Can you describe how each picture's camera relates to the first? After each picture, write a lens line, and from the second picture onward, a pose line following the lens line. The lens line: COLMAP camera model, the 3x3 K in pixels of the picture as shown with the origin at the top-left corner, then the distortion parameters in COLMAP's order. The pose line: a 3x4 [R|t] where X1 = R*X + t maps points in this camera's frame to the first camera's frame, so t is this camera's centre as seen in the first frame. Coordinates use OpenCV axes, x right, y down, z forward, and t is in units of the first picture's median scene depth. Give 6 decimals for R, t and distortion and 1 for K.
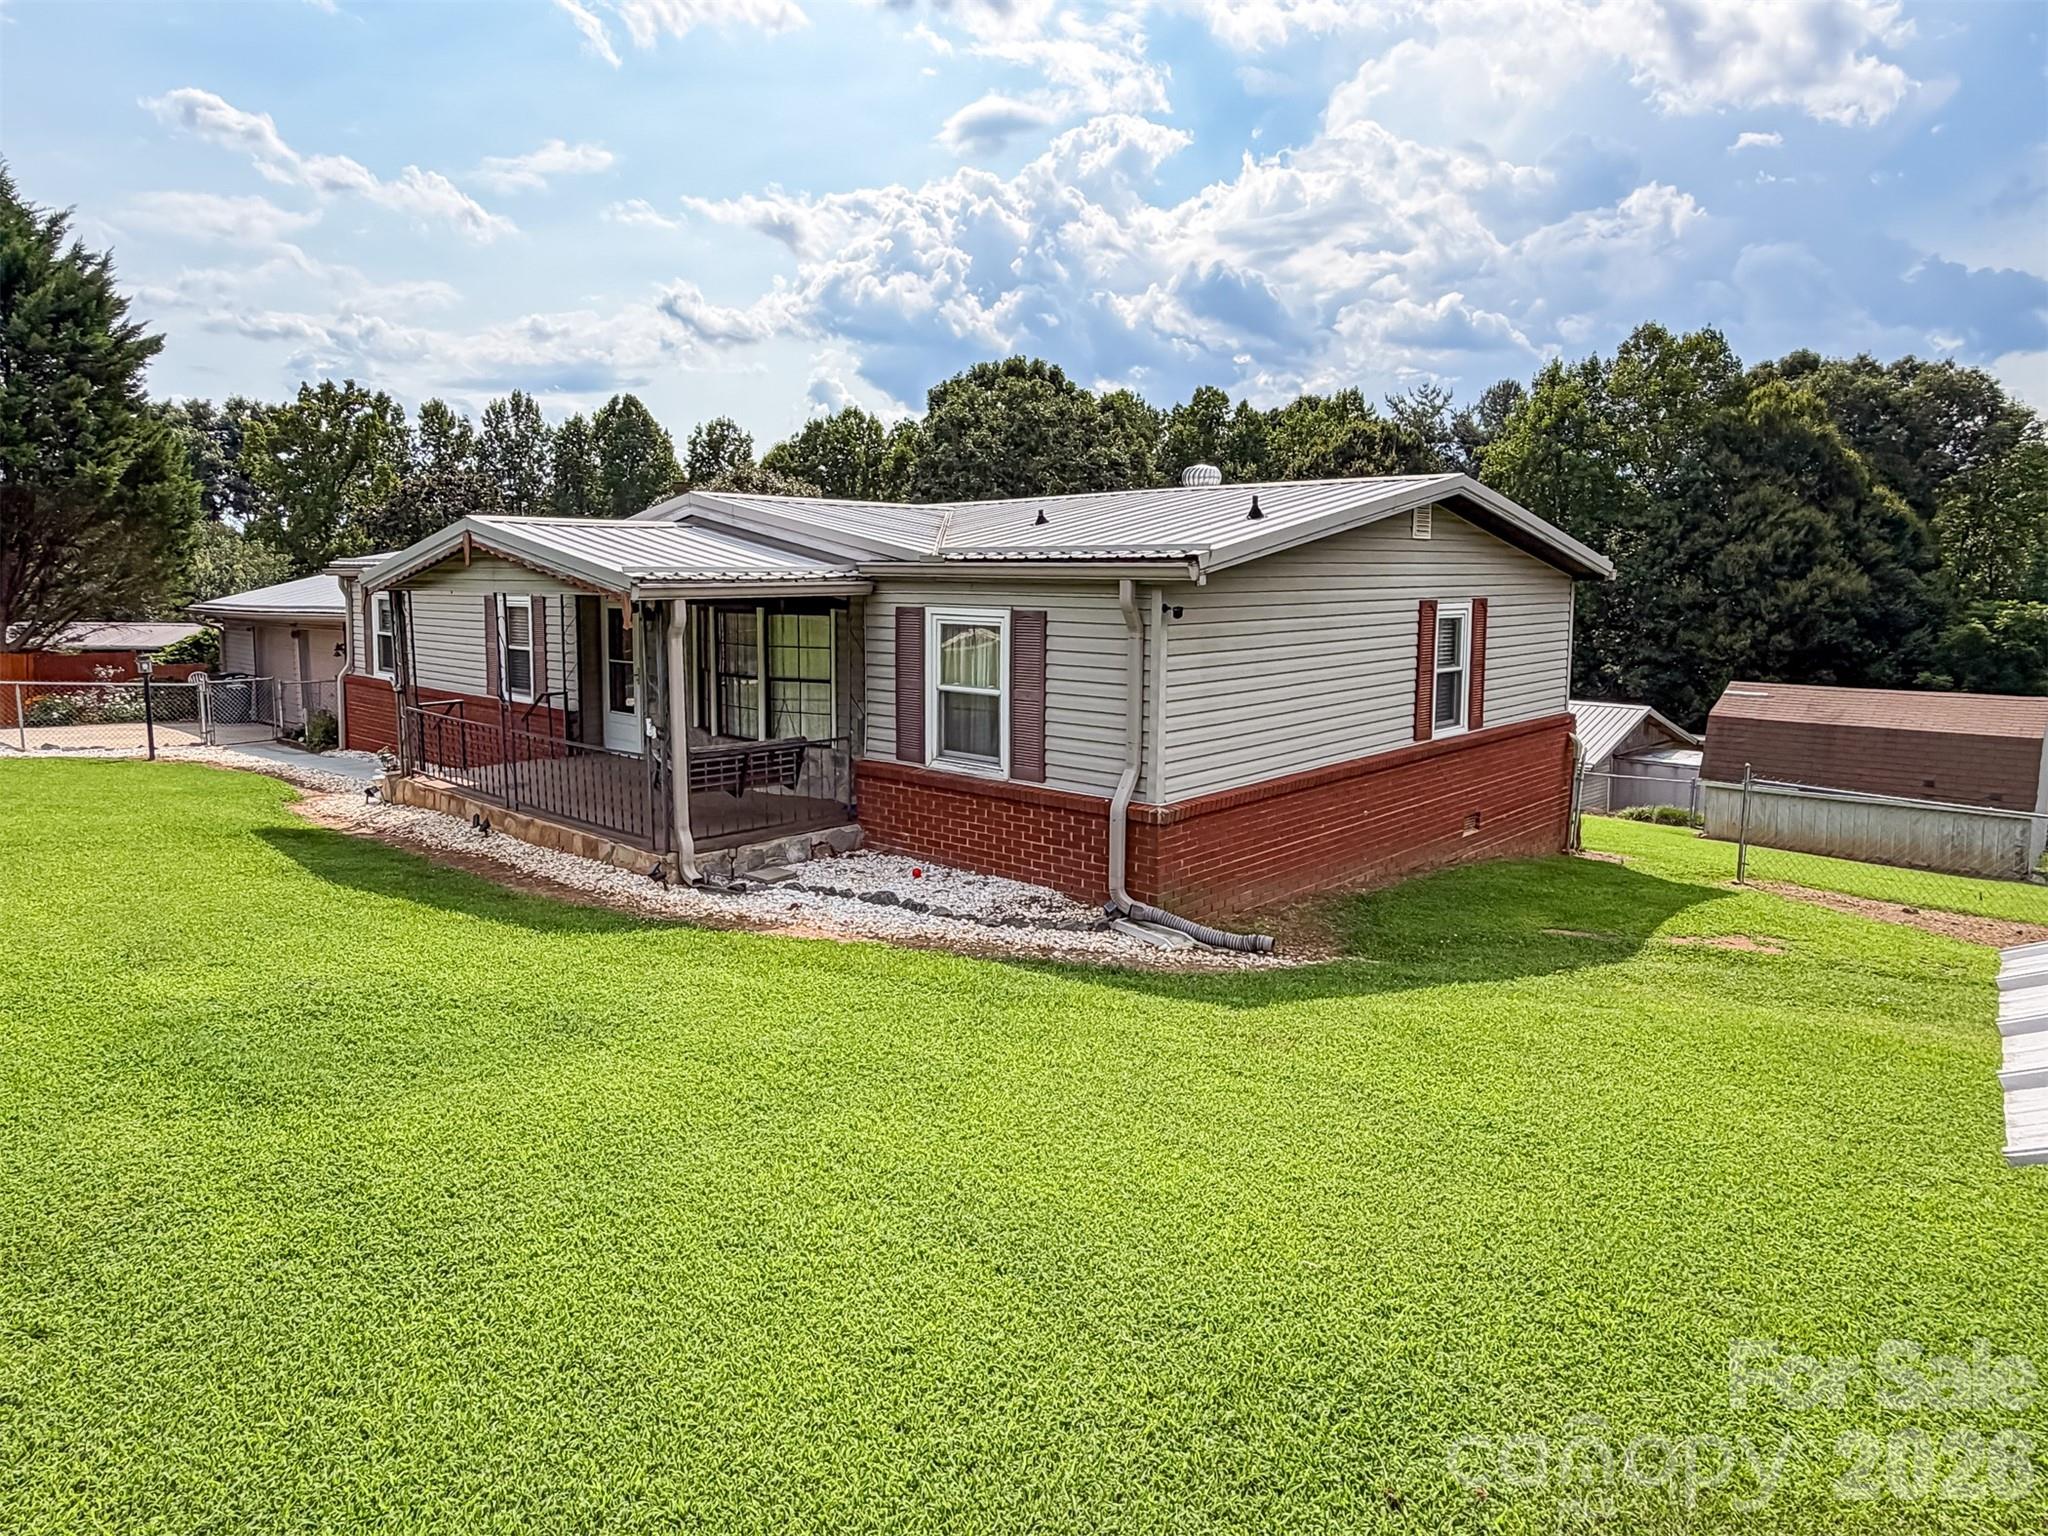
lens RADIAL K [[1248.1, 0, 968.1], [0, 1248.1, 708.2], [0, 0, 1]] dist [0.002322, 0.000343]
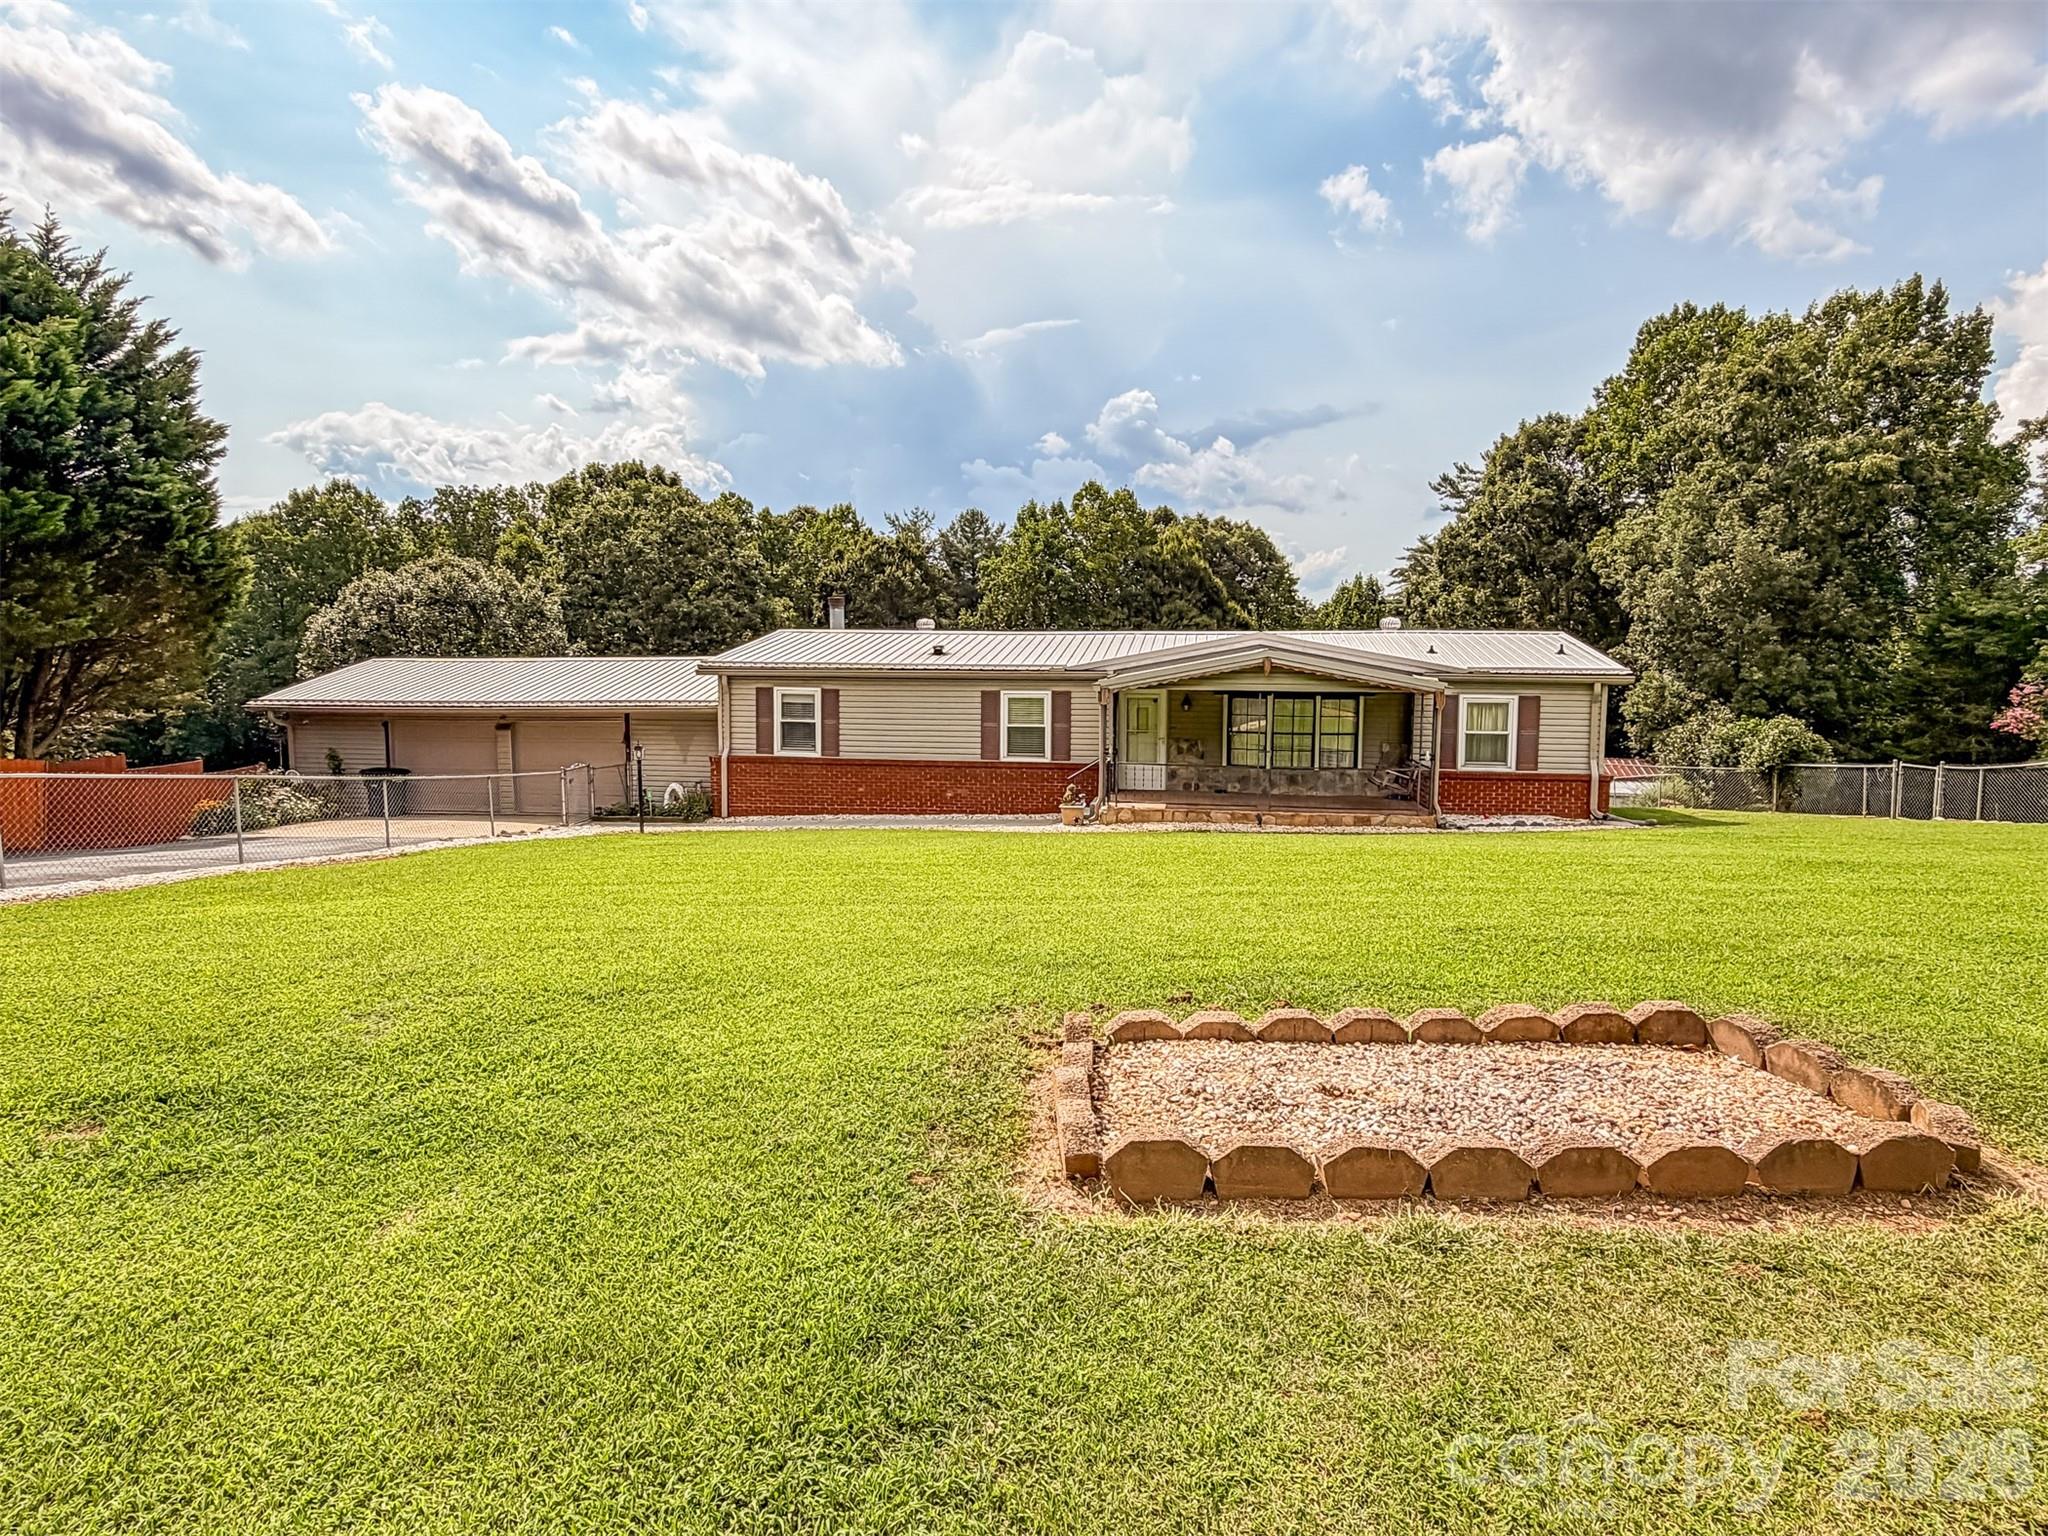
lens RADIAL K [[1125.1, 0, 1031.6], [0, 1125.1, 798.8], [0, 0, 1]] dist [0.000747, -0.000657]
pose [[0.830194, -0.069400, 0.553137, -0.285225], [0.056313, 0.997586, 0.040643, -0.003965], [-0.554622, -0.002593, 0.832098, -0.031876]]
